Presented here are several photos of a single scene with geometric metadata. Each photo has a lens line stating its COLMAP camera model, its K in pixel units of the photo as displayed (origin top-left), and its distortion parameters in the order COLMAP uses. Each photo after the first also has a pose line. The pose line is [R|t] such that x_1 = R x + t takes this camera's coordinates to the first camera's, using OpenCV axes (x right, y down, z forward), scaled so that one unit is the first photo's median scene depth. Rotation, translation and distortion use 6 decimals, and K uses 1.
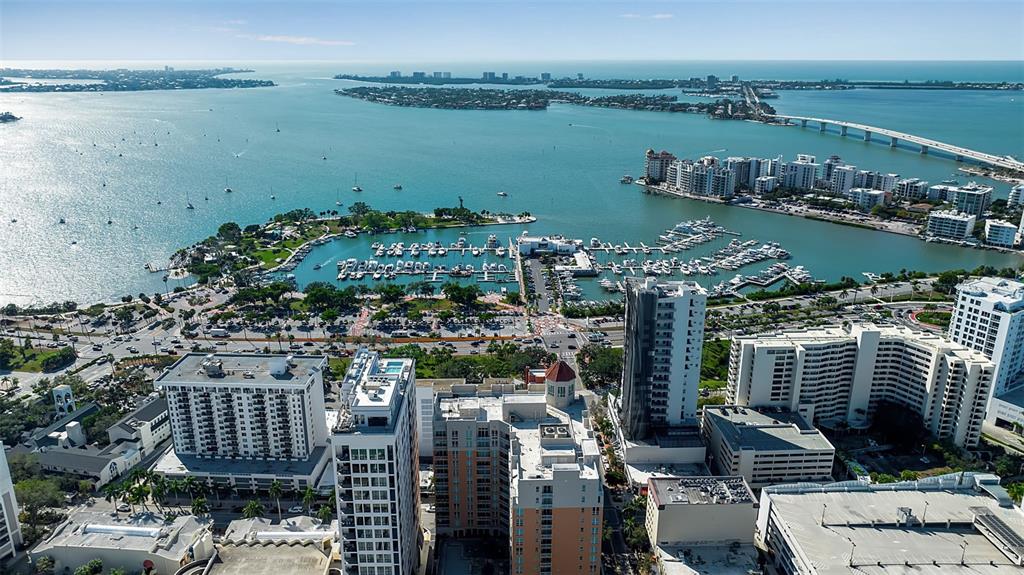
lens RADIAL K [[722.0, 0, 514.1], [0, 722.0, 284.2], [0, 0, 1]] dist [-0.036935, 0.032104]
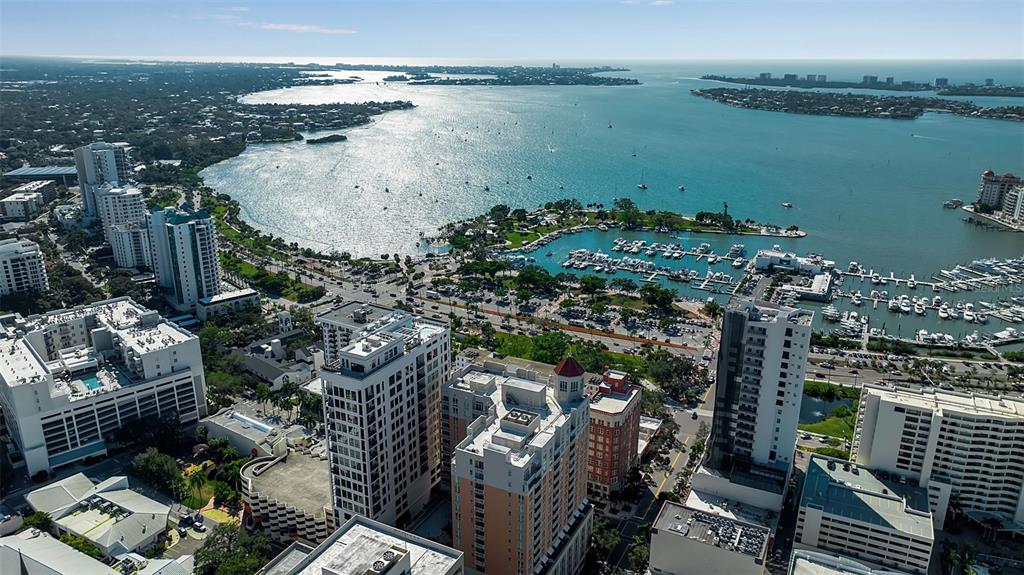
lens RADIAL K [[722.0, 0, 514.6], [0, 722.0, 291.1], [0, 0, 1]] dist [-0.036935, 0.032104]
pose [[0.874906, 0.151768, -0.459898, 0.213160], [-0.148025, 0.987985, 0.044437, -0.008406], [0.461116, 0.029199, 0.886859, 0.031507]]
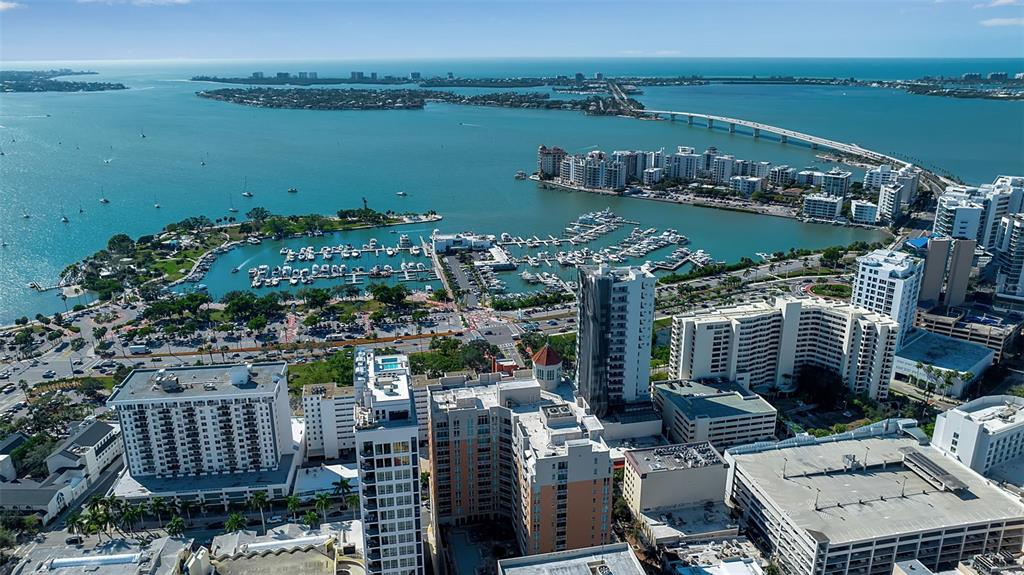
lens RADIAL K [[722.0, 0, 514.1], [0, 722.0, 285.3], [0, 0, 1]] dist [-0.036935, 0.032104]
pose [[0.983437, -0.057743, 0.171809, -0.075033], [0.057284, 0.998329, 0.007633, 0.003809], [-0.171963, 0.002335, 0.985101, -0.010564]]
